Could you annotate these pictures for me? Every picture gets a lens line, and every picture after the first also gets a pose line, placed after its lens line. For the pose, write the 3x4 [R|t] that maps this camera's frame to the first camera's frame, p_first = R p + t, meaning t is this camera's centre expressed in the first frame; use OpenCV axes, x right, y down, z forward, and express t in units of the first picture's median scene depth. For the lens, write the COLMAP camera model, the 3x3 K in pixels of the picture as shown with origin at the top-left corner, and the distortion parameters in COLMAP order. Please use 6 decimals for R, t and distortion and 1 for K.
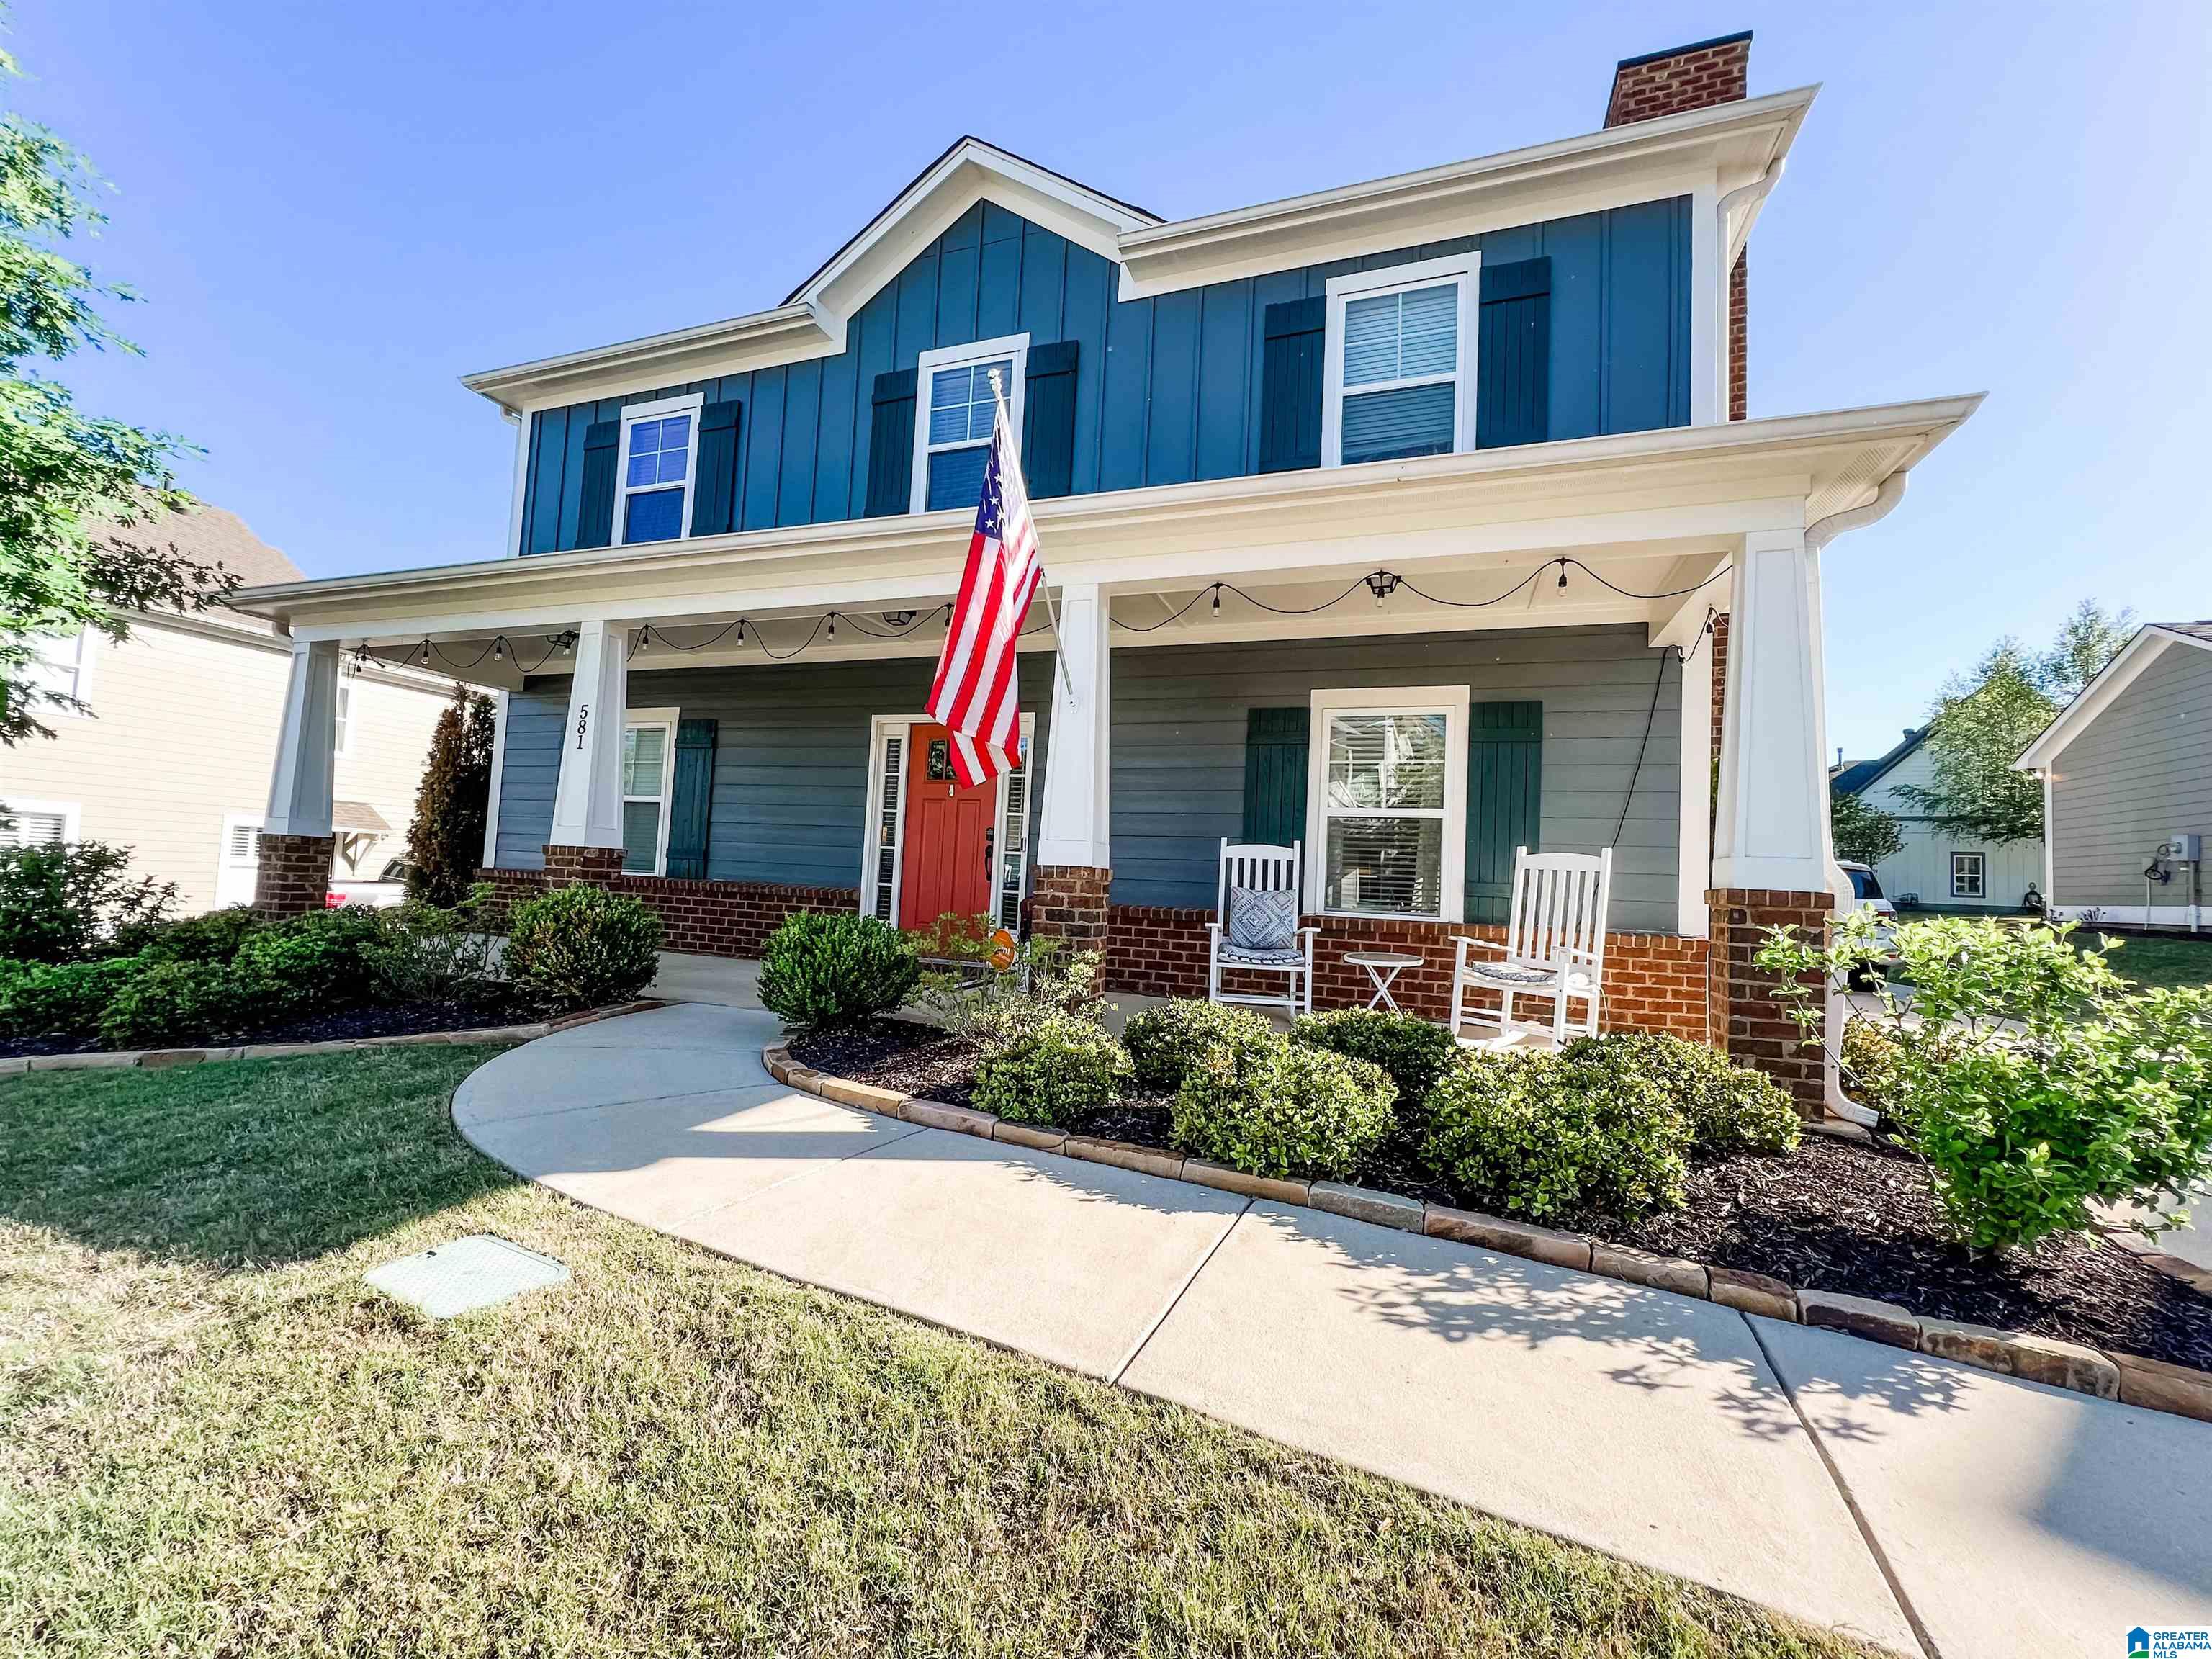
lens RADIAL K [[890.0, 0, 1106.0], [0, 890.0, 829.5], [0, 0, 1]] dist [-0.010341, 0.000897]
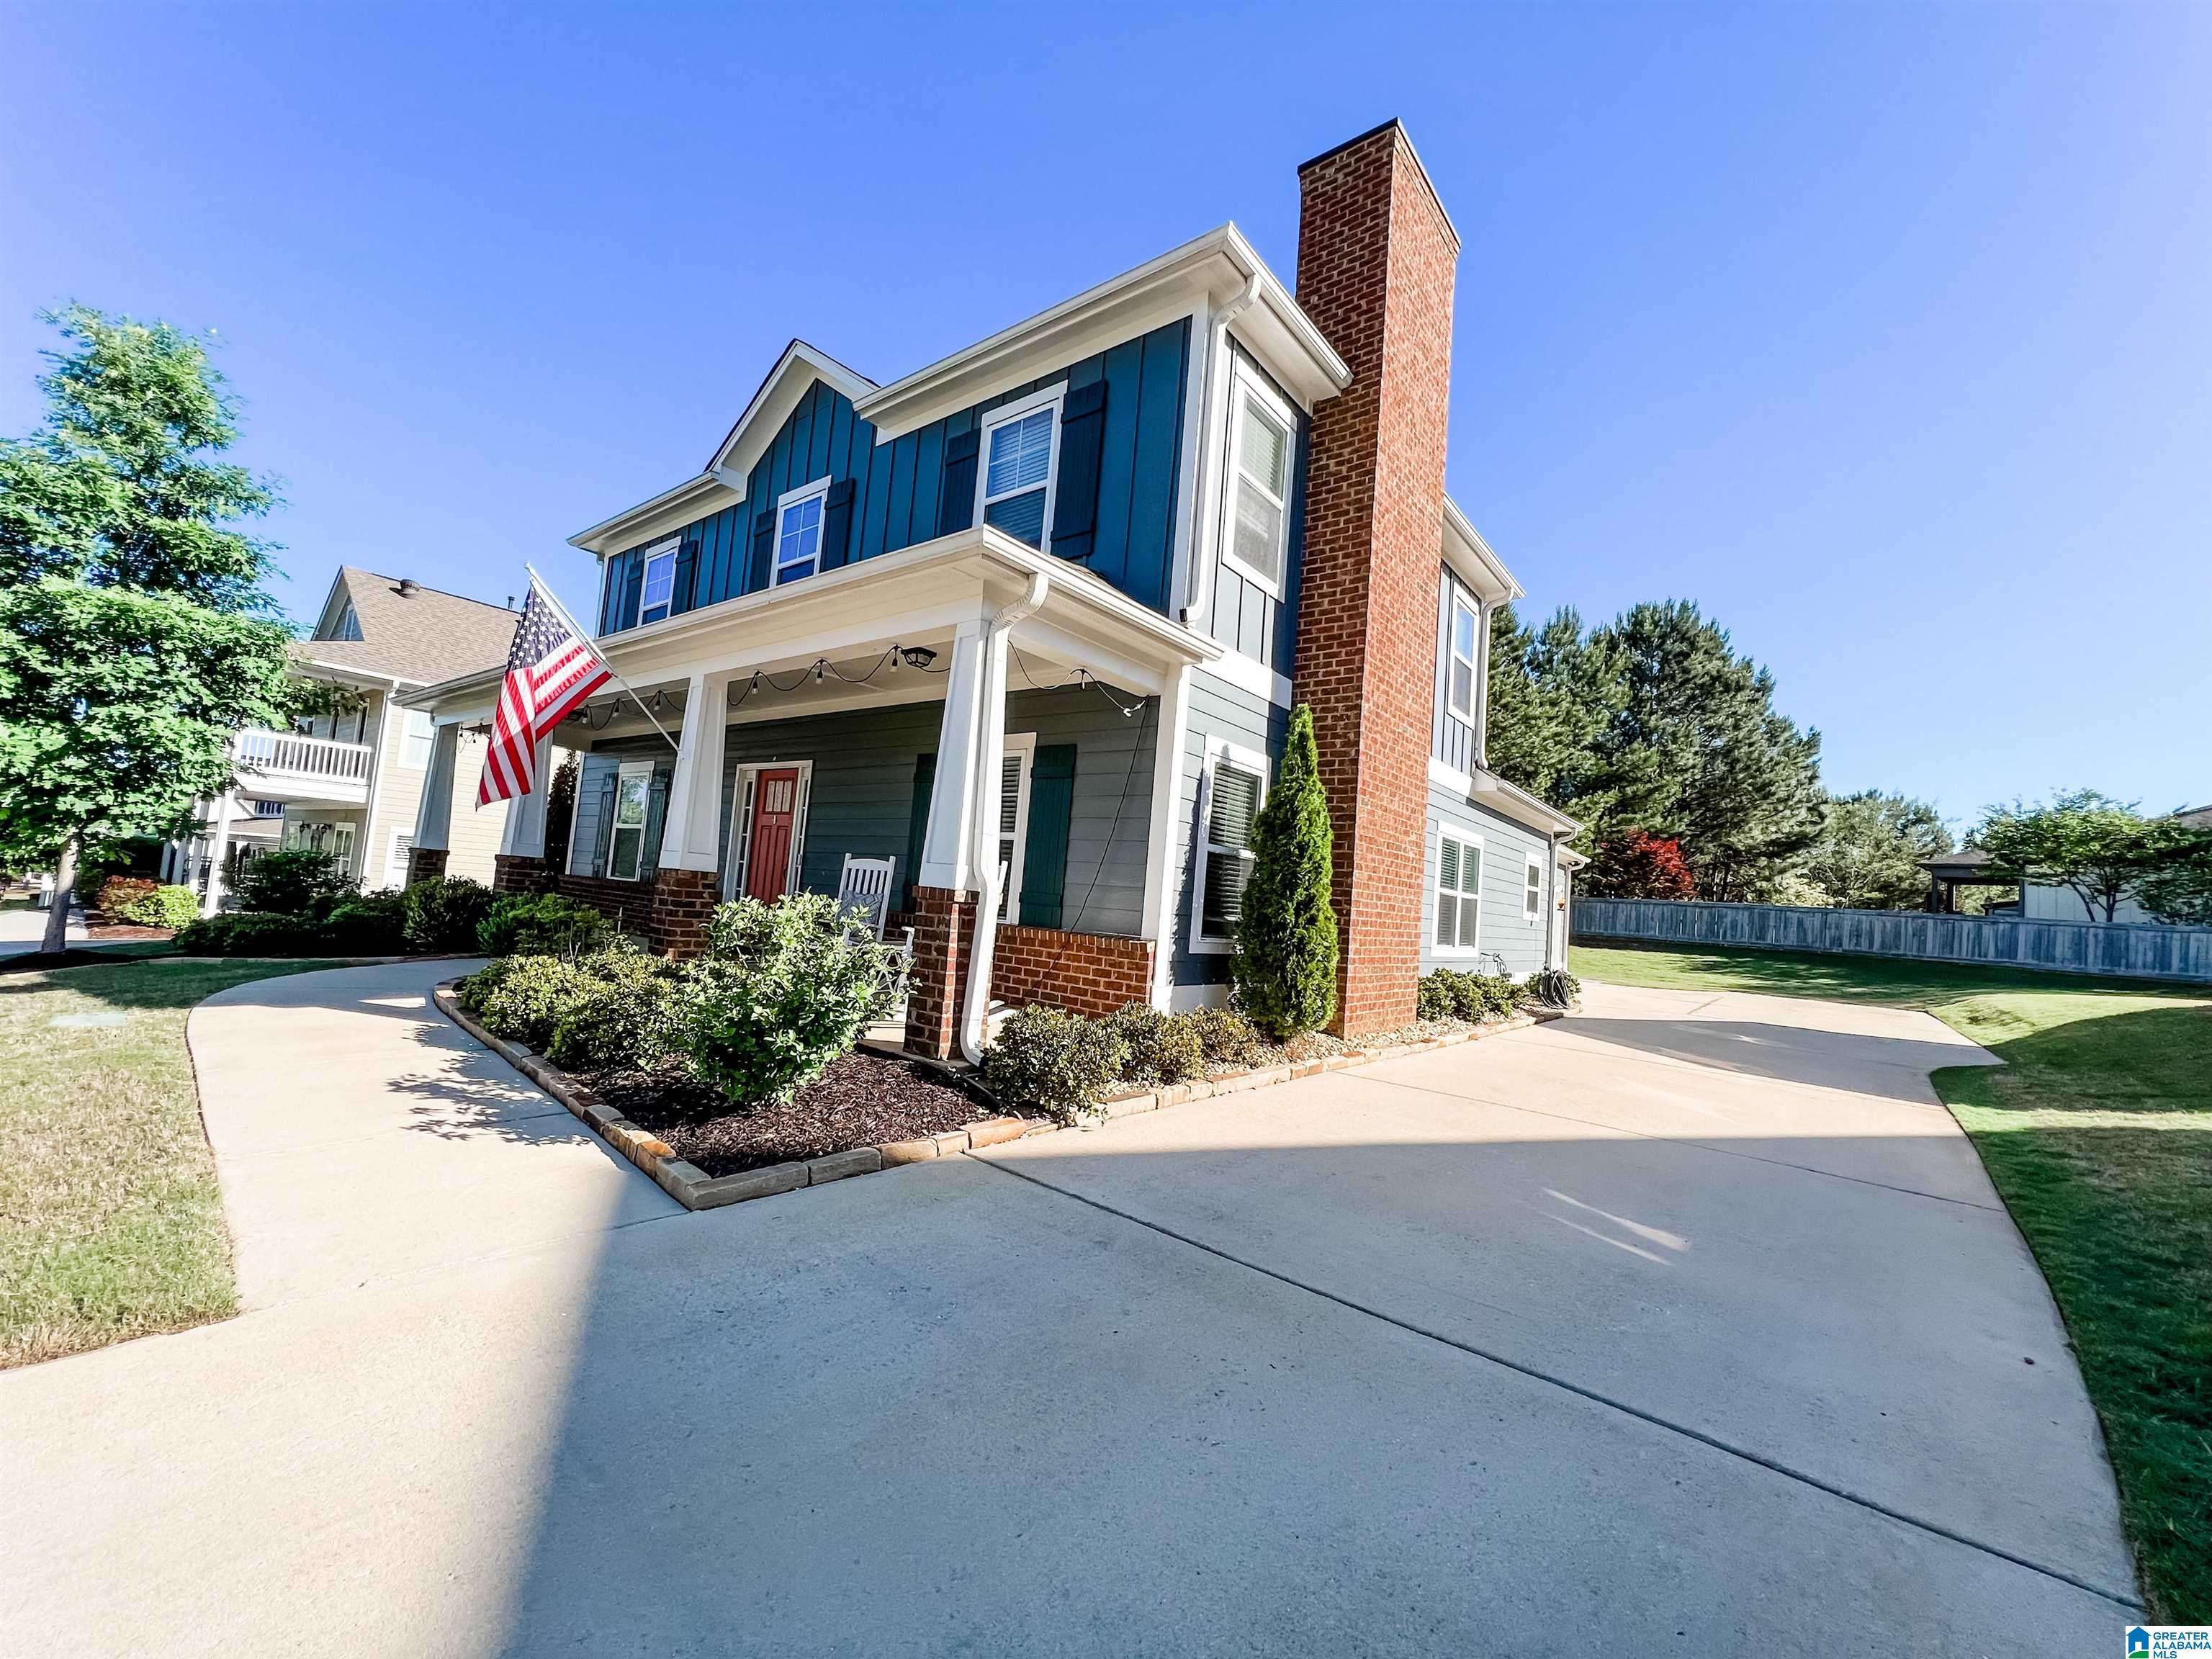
lens RADIAL K [[890.0, 0, 1106.0], [0, 890.0, 829.5], [0, 0, 1]] dist [-0.010341, 0.000897]
pose [[0.947665, 0.002824, -0.319254, 0.741924], [-0.016303, 0.999084, -0.039556, 0.016286], [0.318850, 0.042691, 0.946843, -0.107511]]
